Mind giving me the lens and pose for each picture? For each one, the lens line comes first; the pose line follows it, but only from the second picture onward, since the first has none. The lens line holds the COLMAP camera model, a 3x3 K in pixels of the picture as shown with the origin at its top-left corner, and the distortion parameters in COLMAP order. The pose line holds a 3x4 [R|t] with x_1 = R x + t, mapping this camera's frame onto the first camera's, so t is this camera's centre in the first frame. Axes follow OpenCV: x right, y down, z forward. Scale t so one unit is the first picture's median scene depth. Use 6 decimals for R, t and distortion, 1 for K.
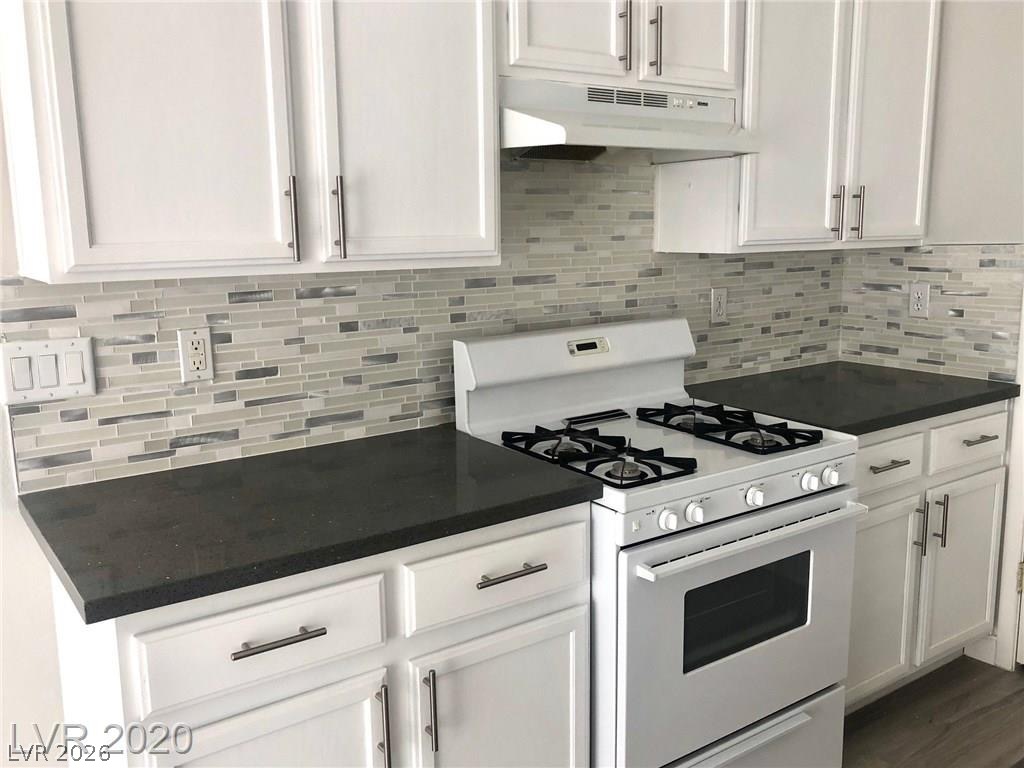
lens RADIAL K [[877.8, 0, 512.0], [0, 877.8, 384.0], [0, 0, 1]] dist [0.146688, -0.279231]
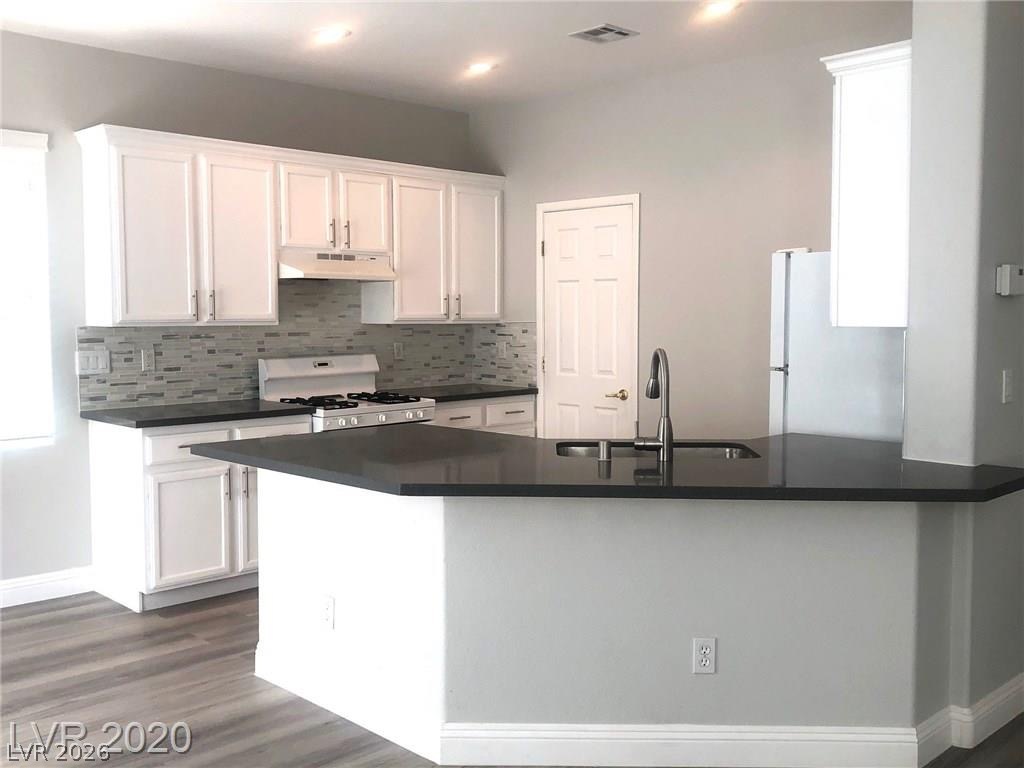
lens RADIAL K [[1005.6, 0, 512.0], [0, 1005.6, 384.0], [0, 0, 1]] dist [0.047481, -0.006950]
pose [[0.988088, -0.000515, 0.153888, 0.180155], [0.017537, 0.993857, -0.109273, 0.312950], [-0.152887, 0.110670, 0.982027, -1.656096]]
